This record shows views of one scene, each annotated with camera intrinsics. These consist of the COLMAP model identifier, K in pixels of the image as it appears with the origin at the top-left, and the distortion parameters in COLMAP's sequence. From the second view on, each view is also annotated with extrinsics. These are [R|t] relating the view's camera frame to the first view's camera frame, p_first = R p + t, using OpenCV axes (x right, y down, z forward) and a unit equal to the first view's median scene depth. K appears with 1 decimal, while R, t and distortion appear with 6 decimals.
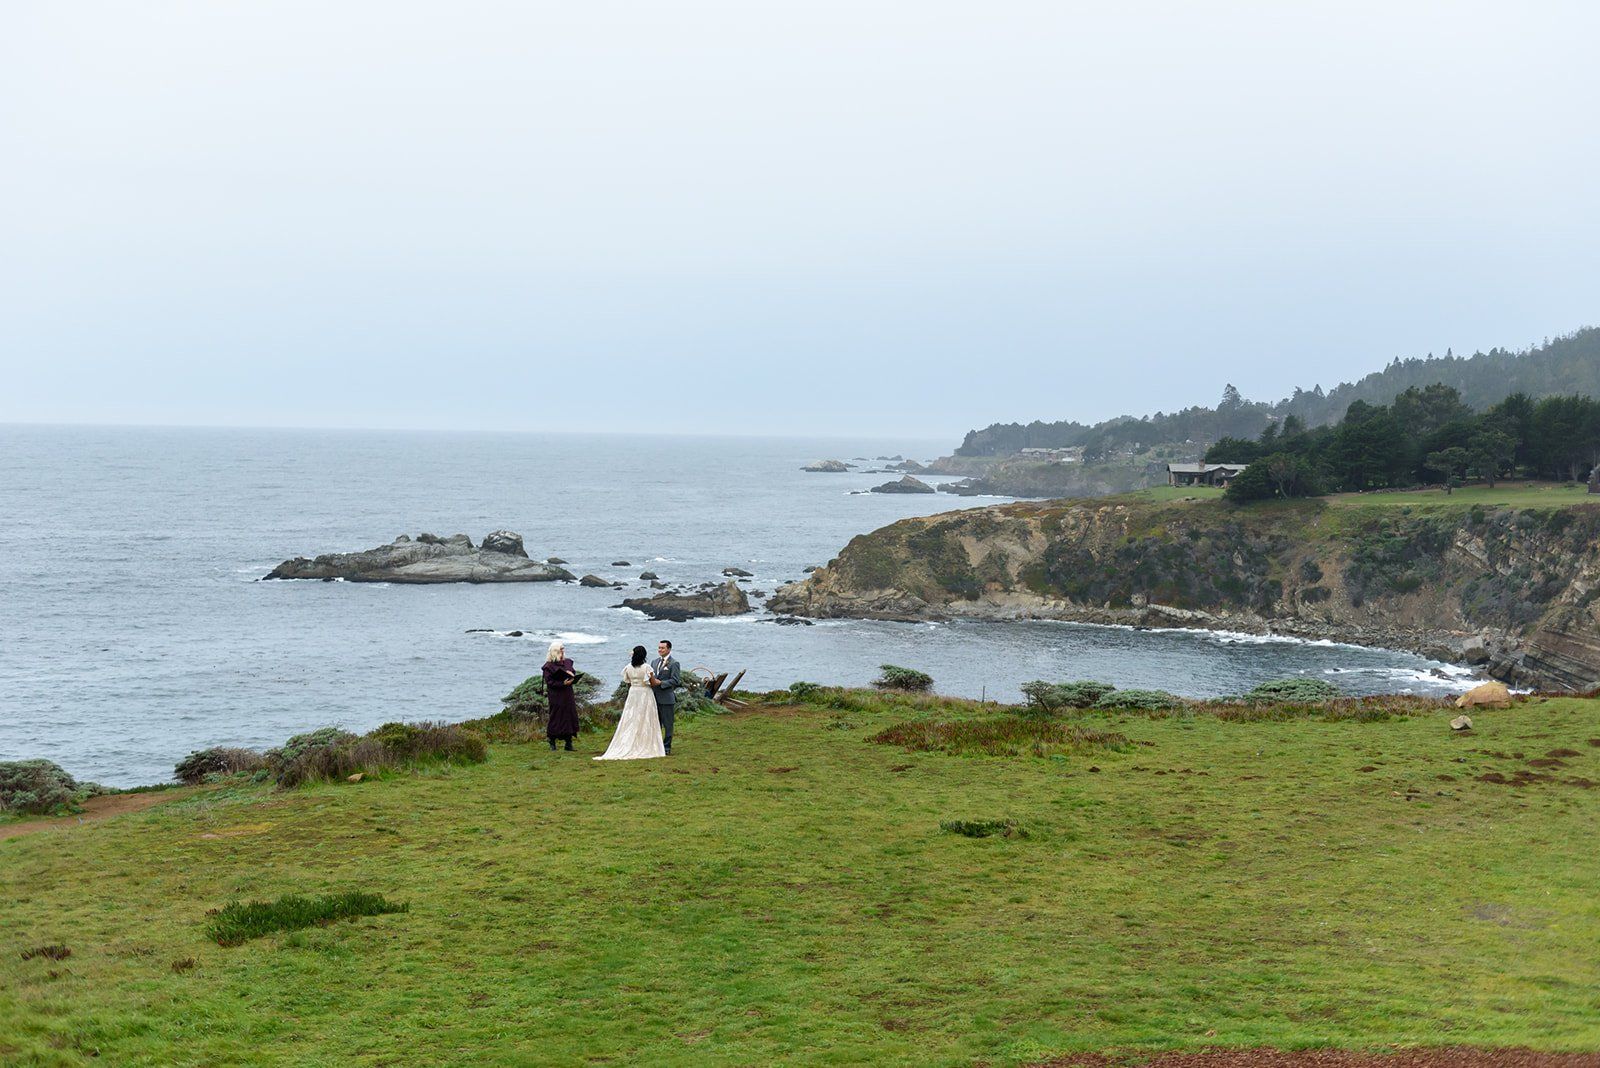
lens RADIAL K [[2112.8, 0, 790.4], [0, 2112.8, 533.1], [0, 0, 1]] dist [-0.031192, 0.000000]
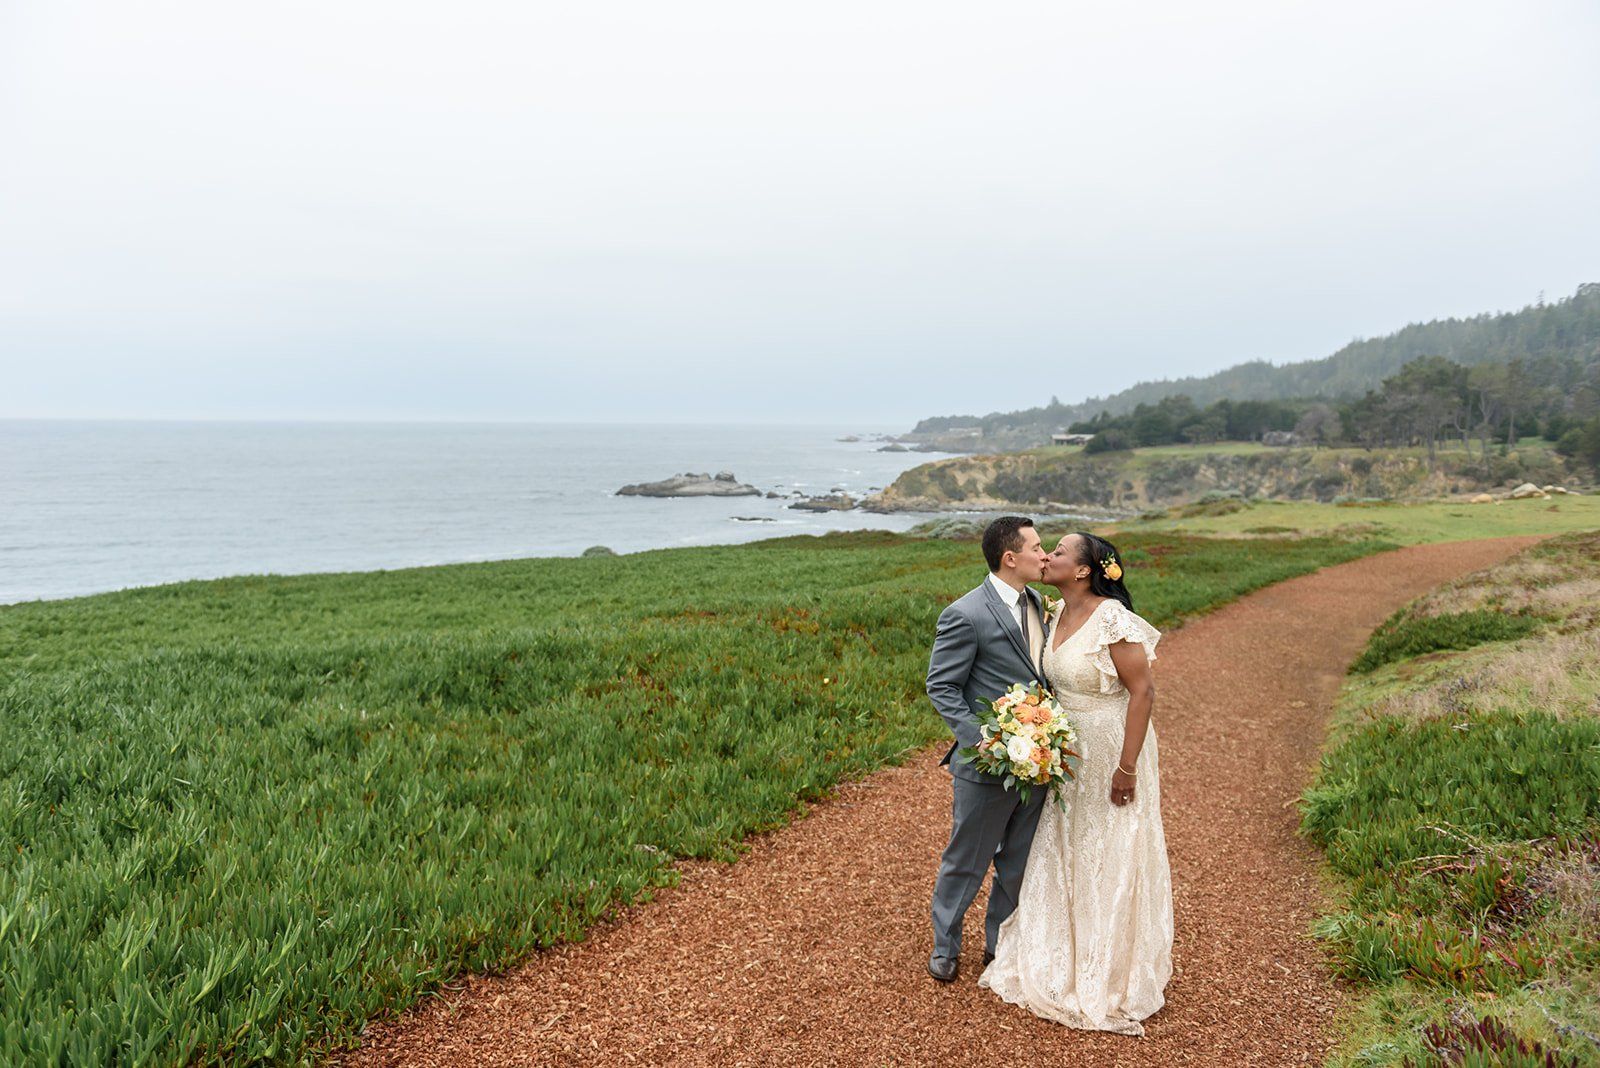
lens RADIAL K [[1061.2, 0, 793.5], [0, 1061.2, 544.4], [0, 0, 1]] dist [0.001055, -0.006853]
pose [[0.999756, -0.008592, -0.020337, -0.059577], [0.009928, 0.997735, 0.066534, 0.002705], [0.019720, -0.066719, 0.997577, -0.052985]]
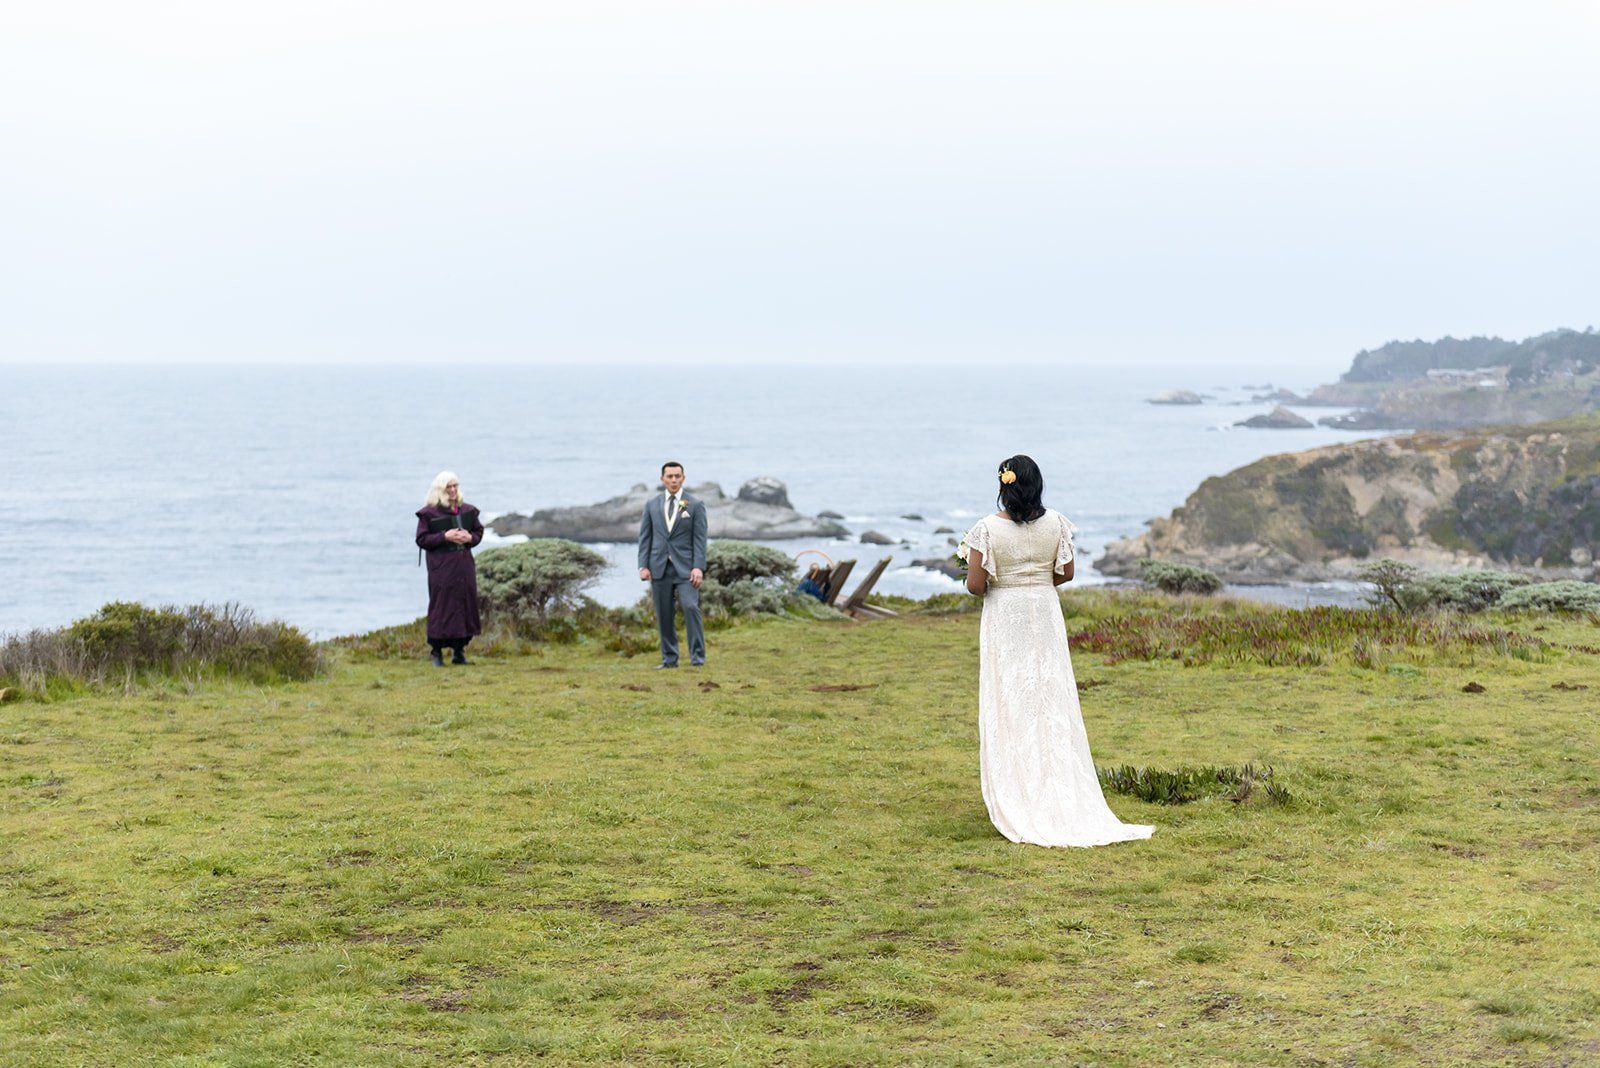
lens RADIAL K [[2608.5, 0, 790.8], [0, 2608.5, 536.6], [0, 0, 1]] dist [-0.010269, 0.000000]
pose [[0.991378, -0.007848, -0.130795, 0.004421], [0.010332, 0.999779, 0.018329, 0.004291], [0.130622, -0.019522, 0.991240, 0.025234]]
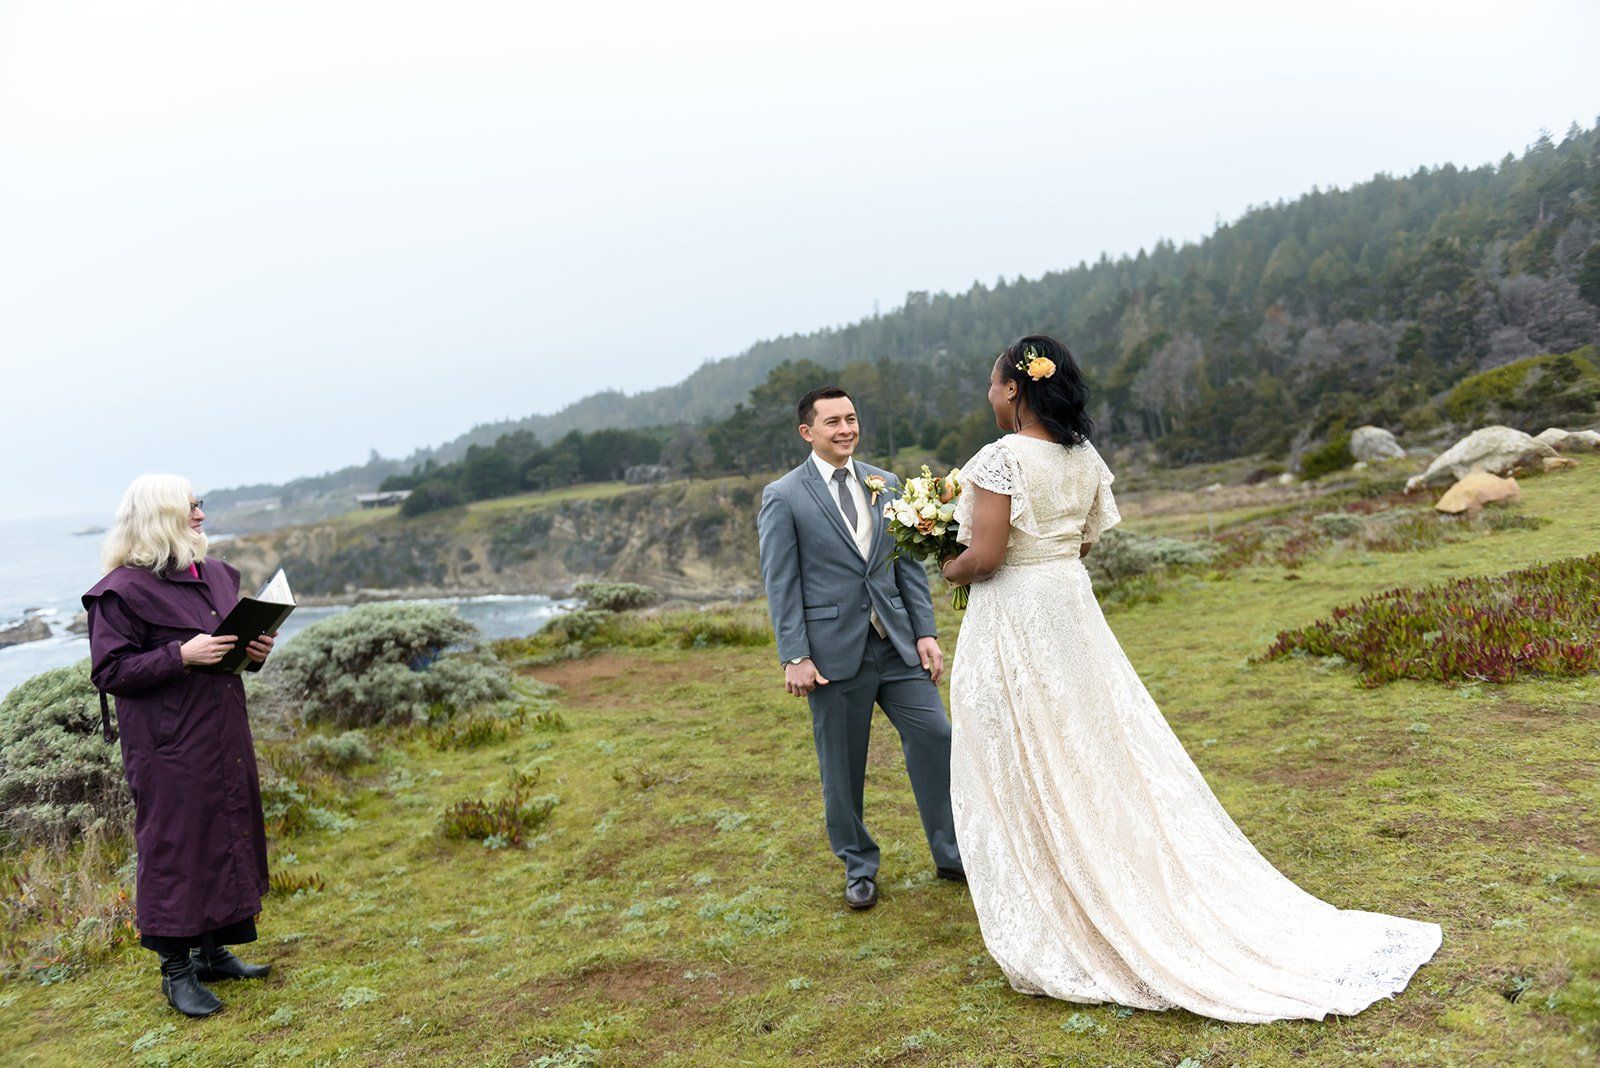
lens RADIAL K [[1298.2, 0, 783.3], [0, 1298.2, 539.2], [0, 0, 1]] dist [-0.023428, -0.013331]
pose [[0.865277, -0.116525, 0.487562, -0.009401], [0.116129, 0.992745, 0.031167, 0.004641], [-0.487657, 0.029652, 0.872532, 0.065788]]
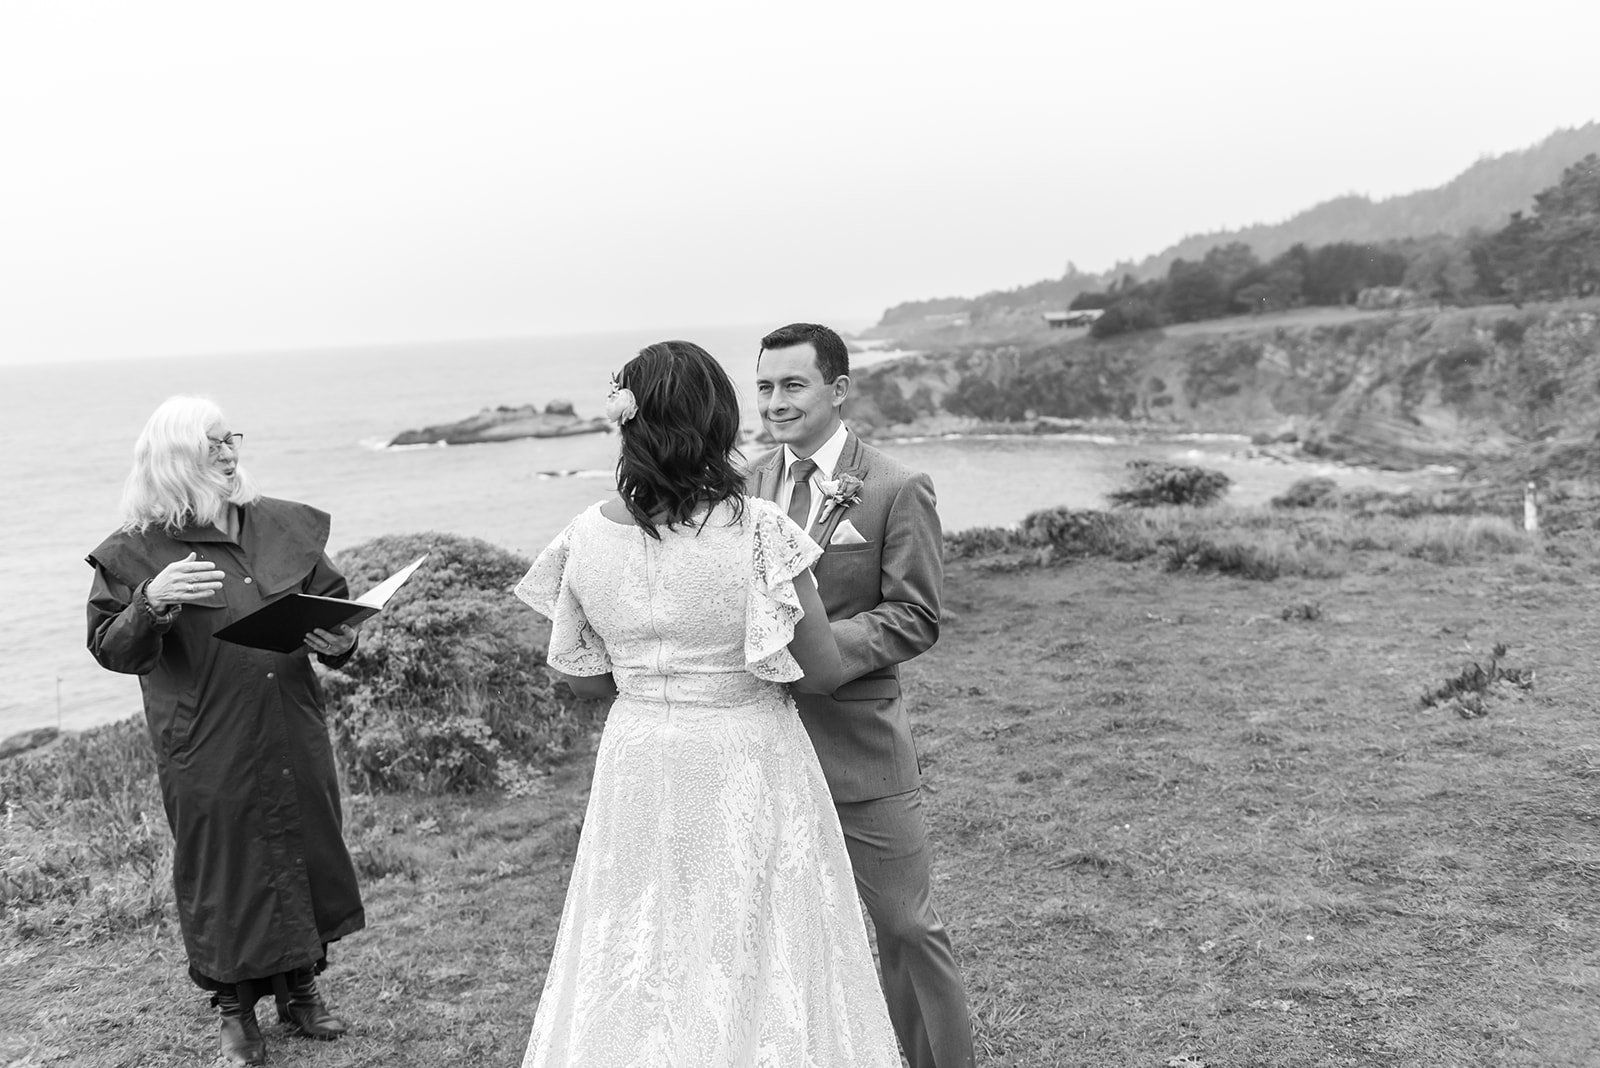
lens RADIAL K [[1453.7, 0, 795.3], [0, 1453.7, 542.2], [0, 0, 1]] dist [-0.020150, 0.000000]
pose [[0.997166, -0.073882, 0.014179, -0.004773], [0.072002, 0.991891, 0.104731, 0.004086], [-0.021802, -0.103413, 0.994400, 0.067008]]
